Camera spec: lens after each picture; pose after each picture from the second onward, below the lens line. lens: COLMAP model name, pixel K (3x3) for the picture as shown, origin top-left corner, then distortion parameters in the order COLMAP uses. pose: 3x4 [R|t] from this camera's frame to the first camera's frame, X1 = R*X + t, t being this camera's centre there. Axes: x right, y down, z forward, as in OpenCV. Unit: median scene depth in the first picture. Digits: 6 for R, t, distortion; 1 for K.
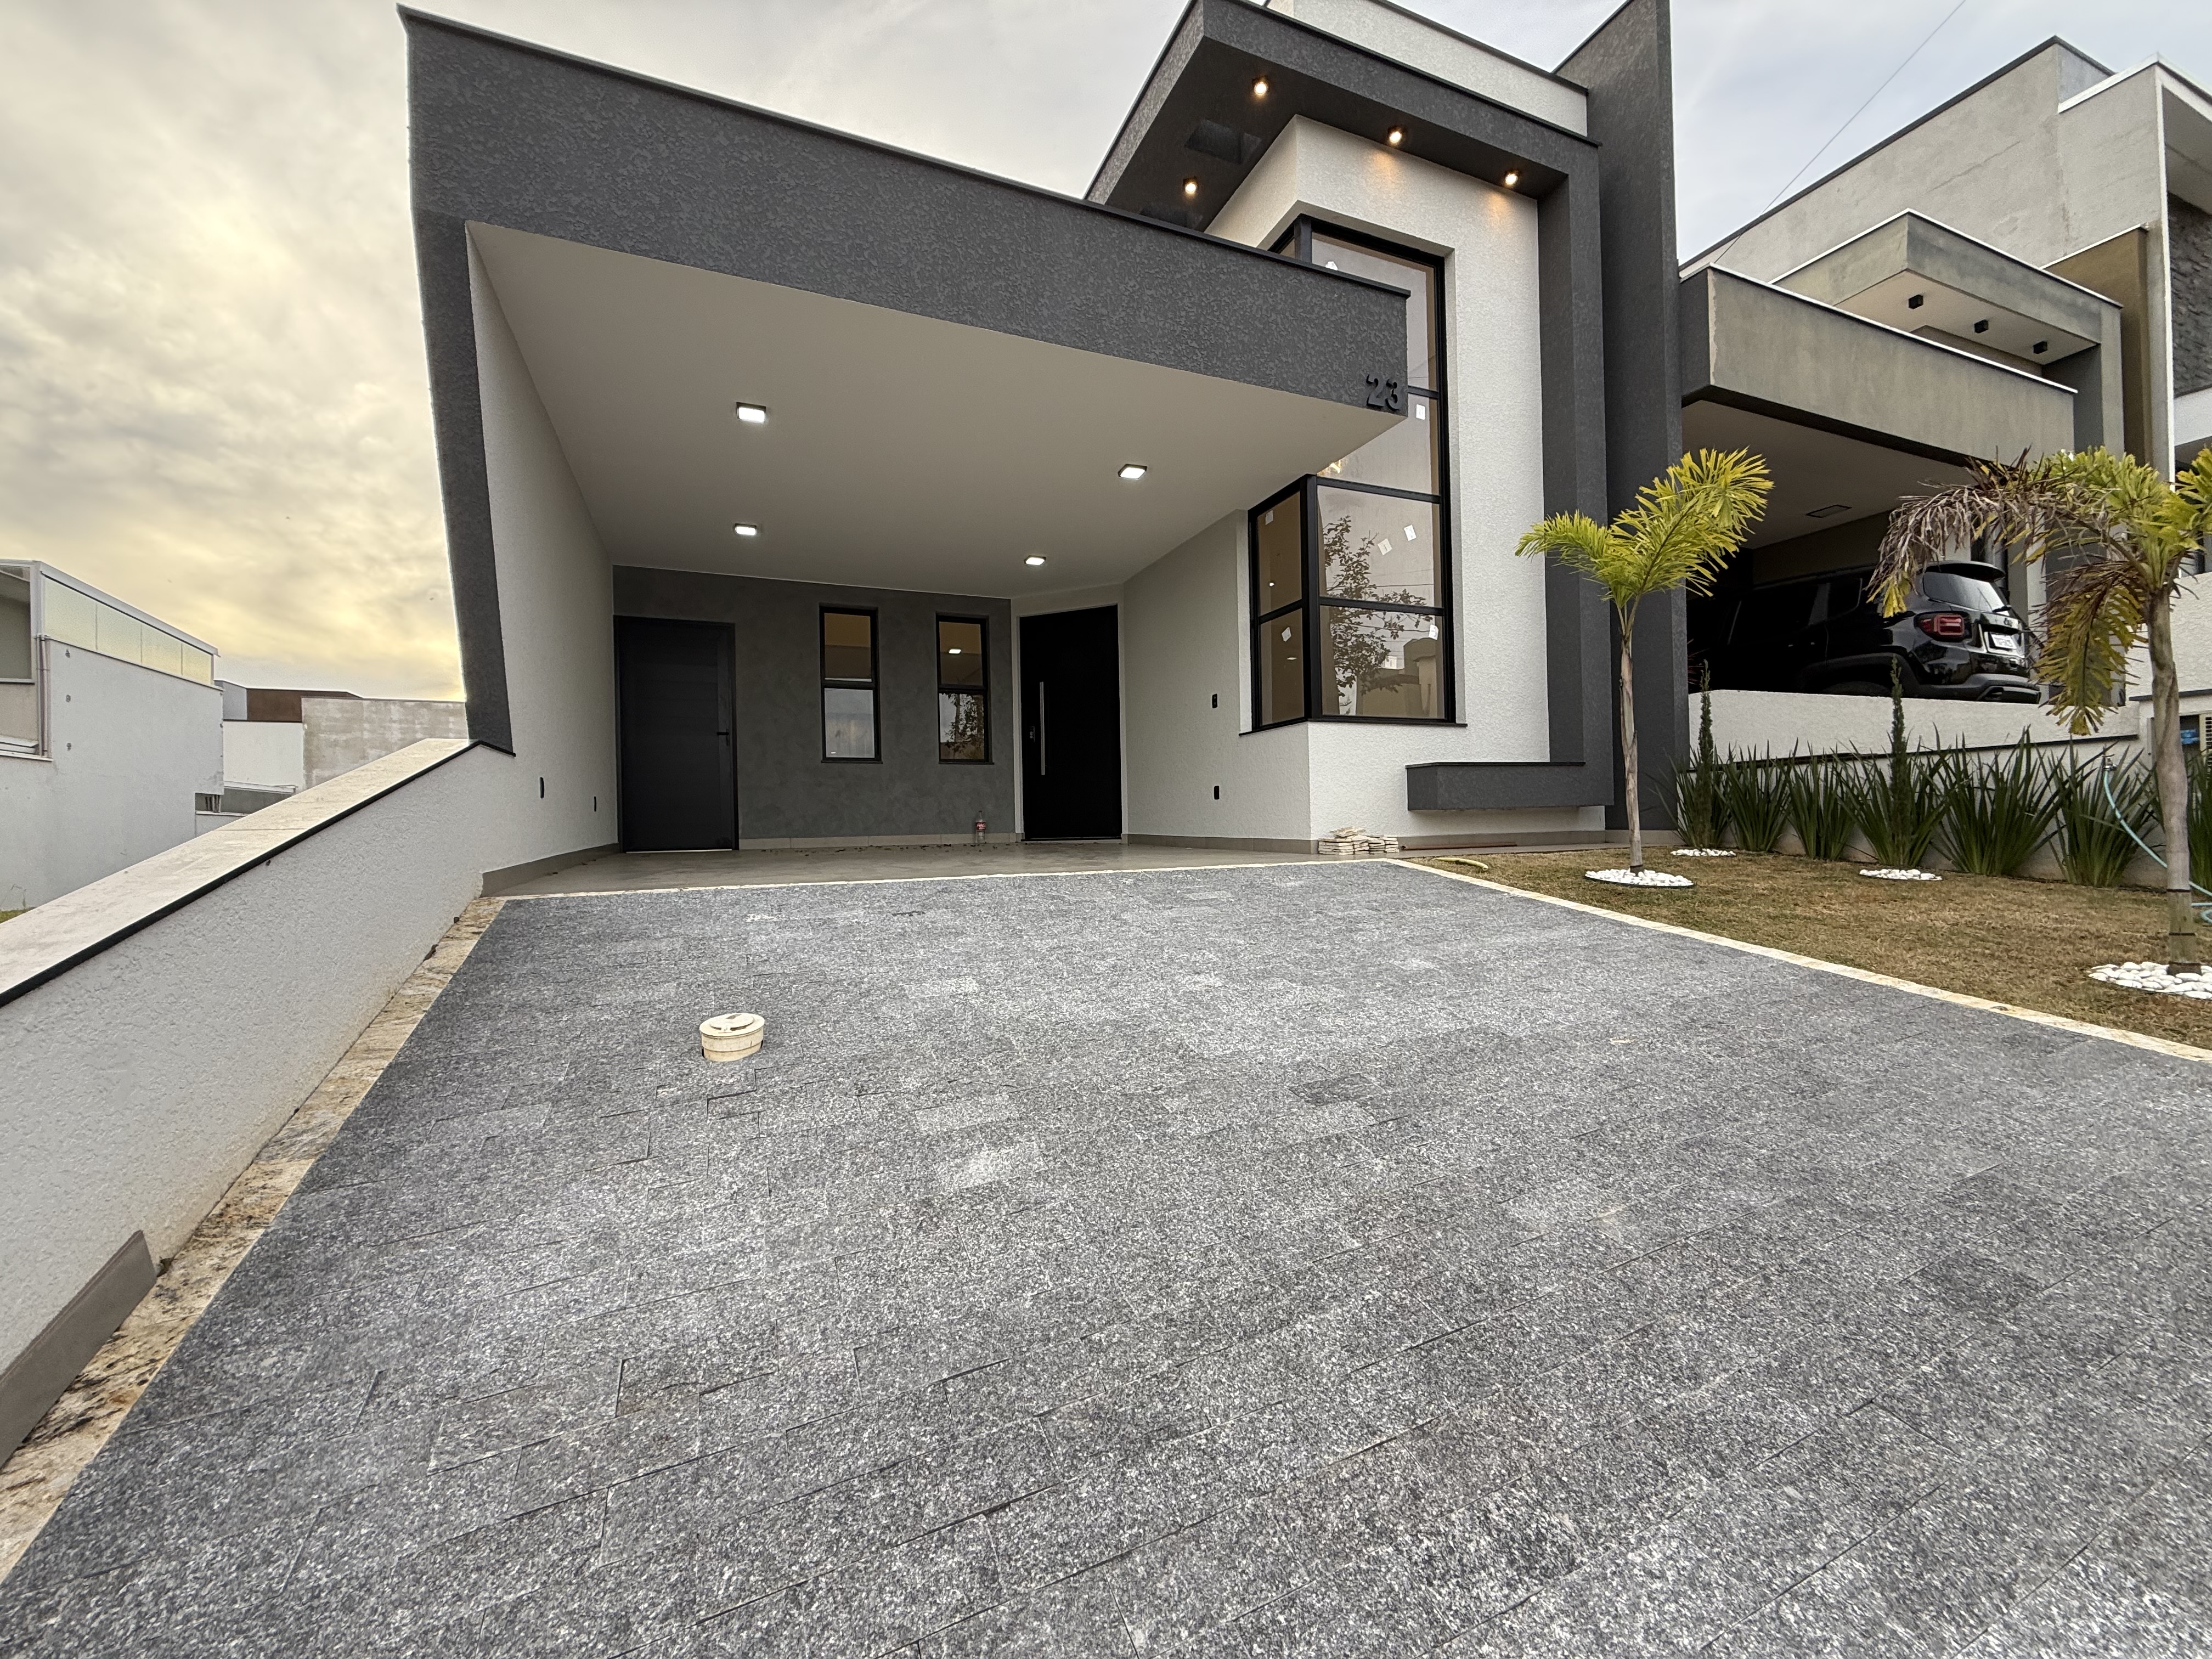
lens RADIAL K [[874.5, 0, 1095.0], [0, 874.5, 829.7], [0, 0, 1]] dist [-0.001955, 0.000468]
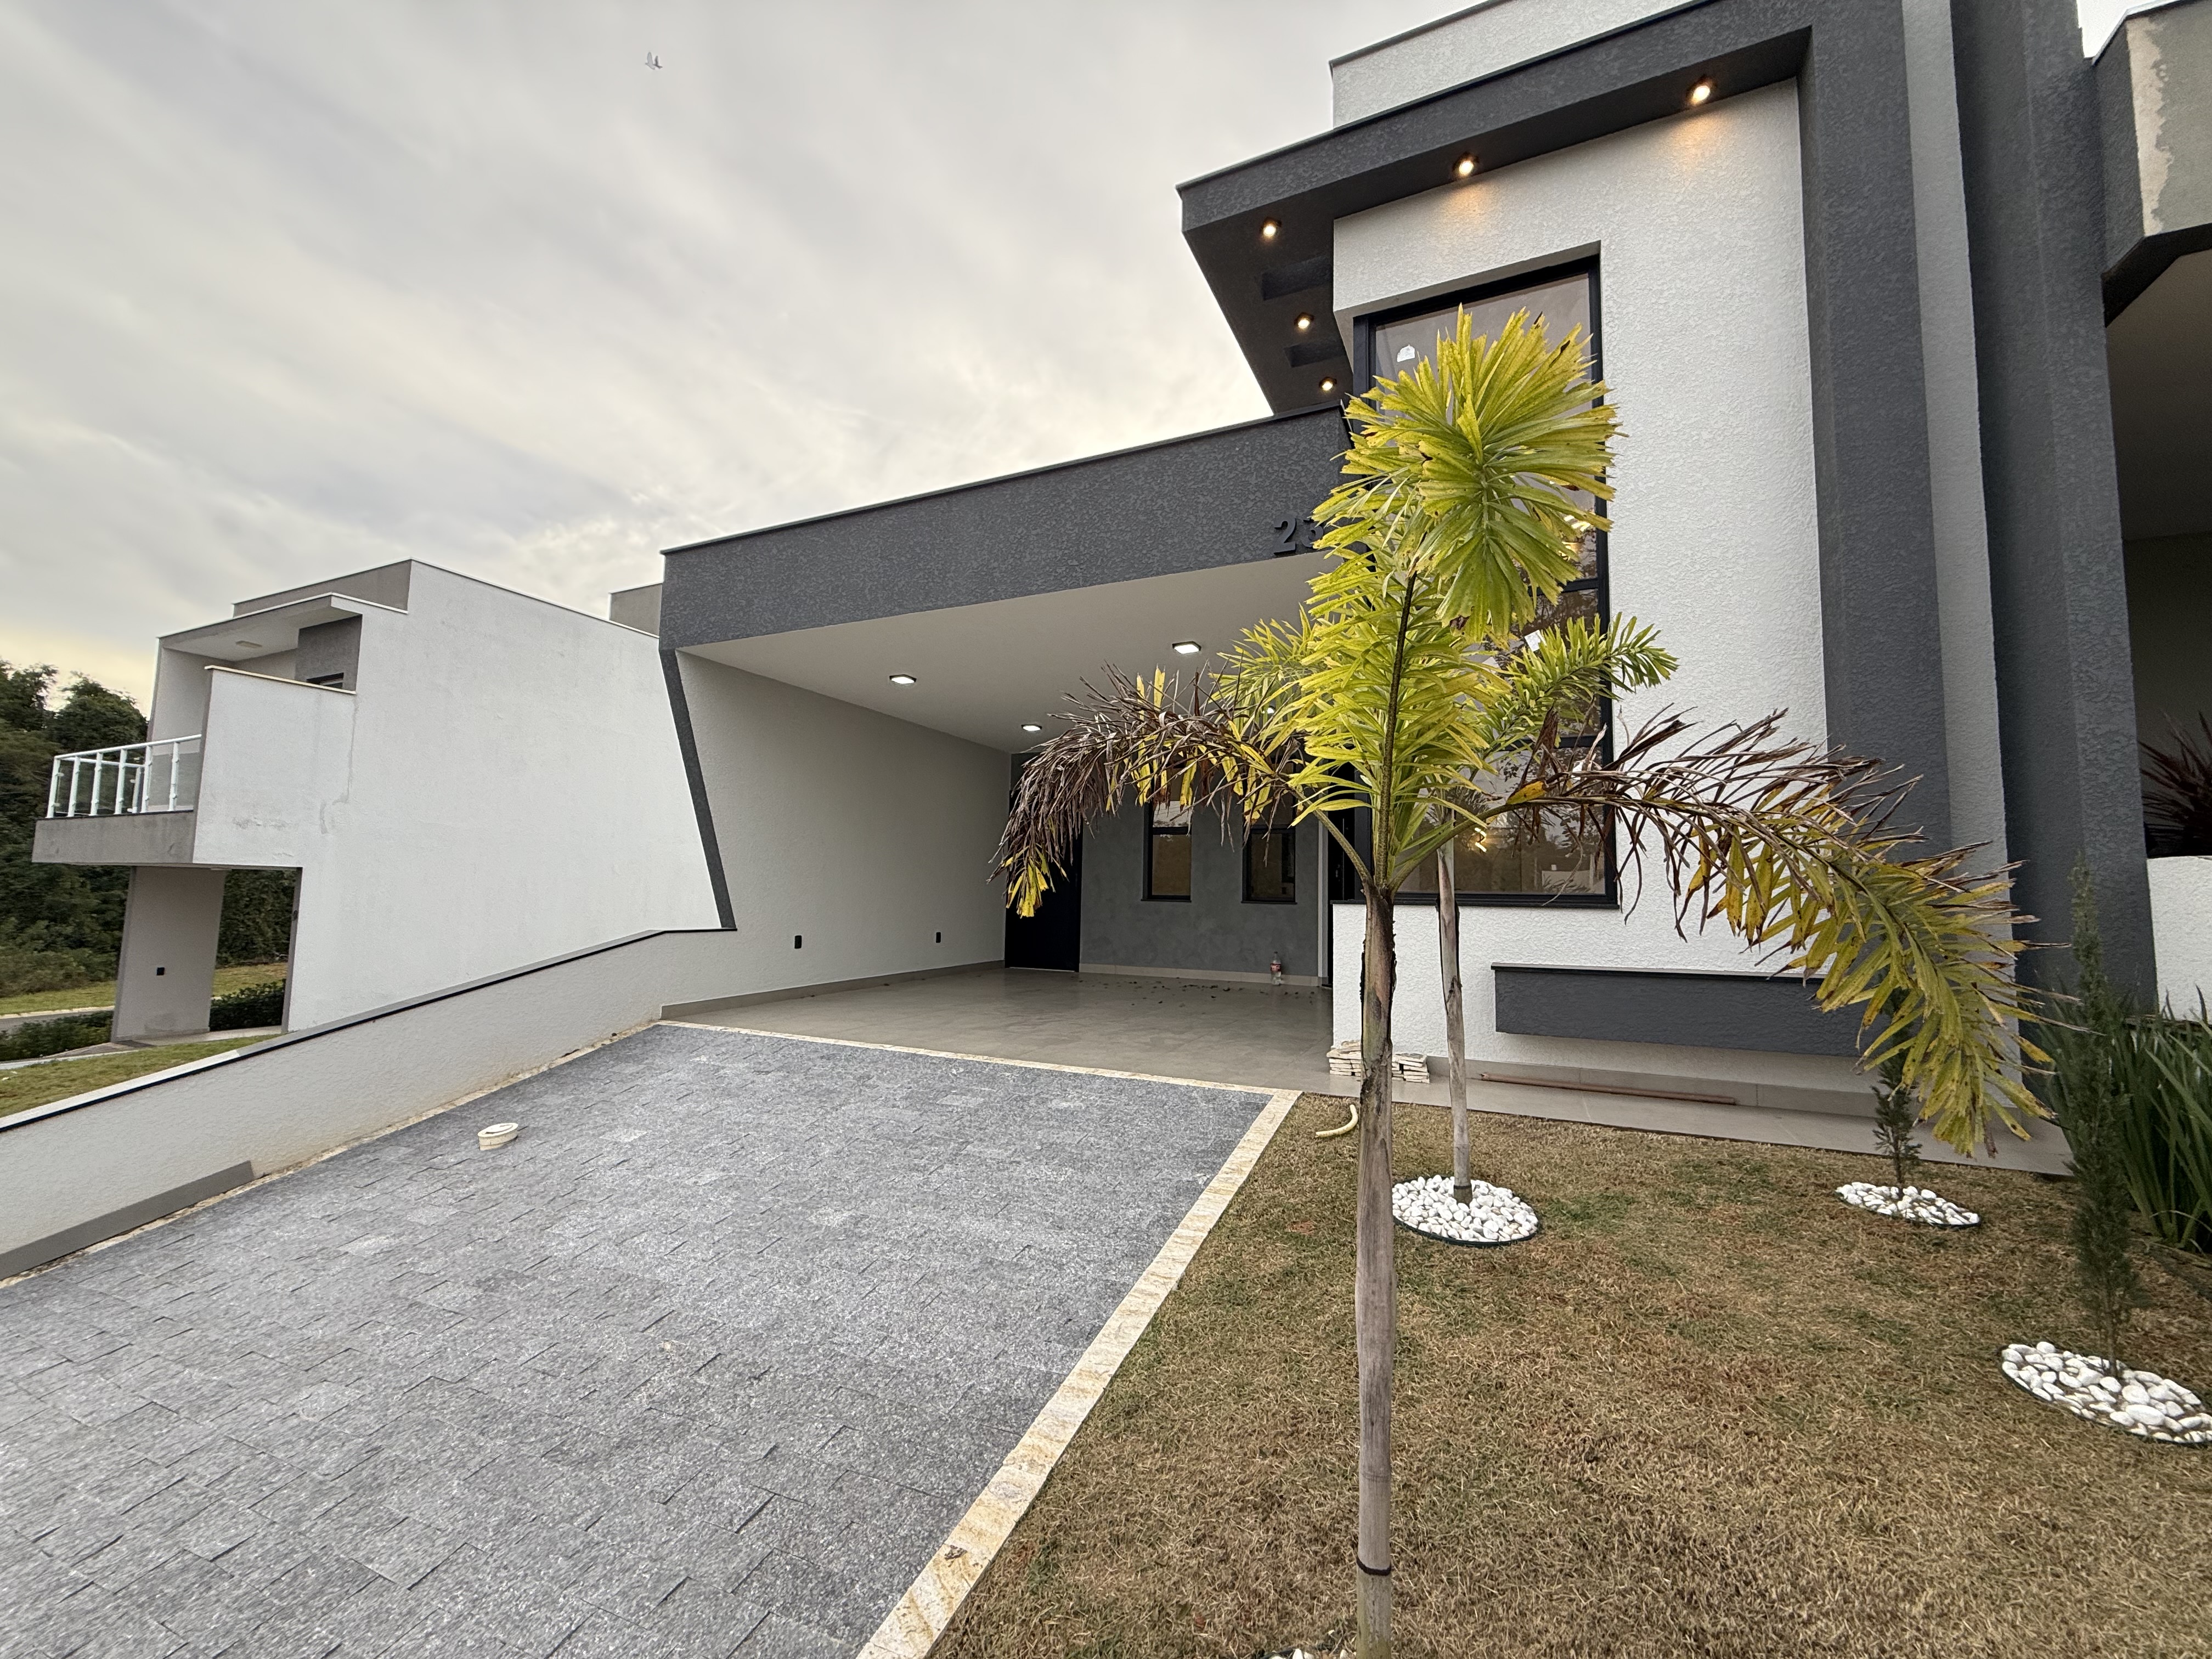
lens RADIAL K [[874.5, 0, 1095.4], [0, 874.5, 827.5], [0, 0, 1]] dist [-0.001955, 0.000468]
pose [[0.664165, -0.027704, -0.747073, 0.684778], [-0.035078, 0.997058, -0.068160, -0.124830], [0.746763, 0.071475, 0.661239, 0.259454]]
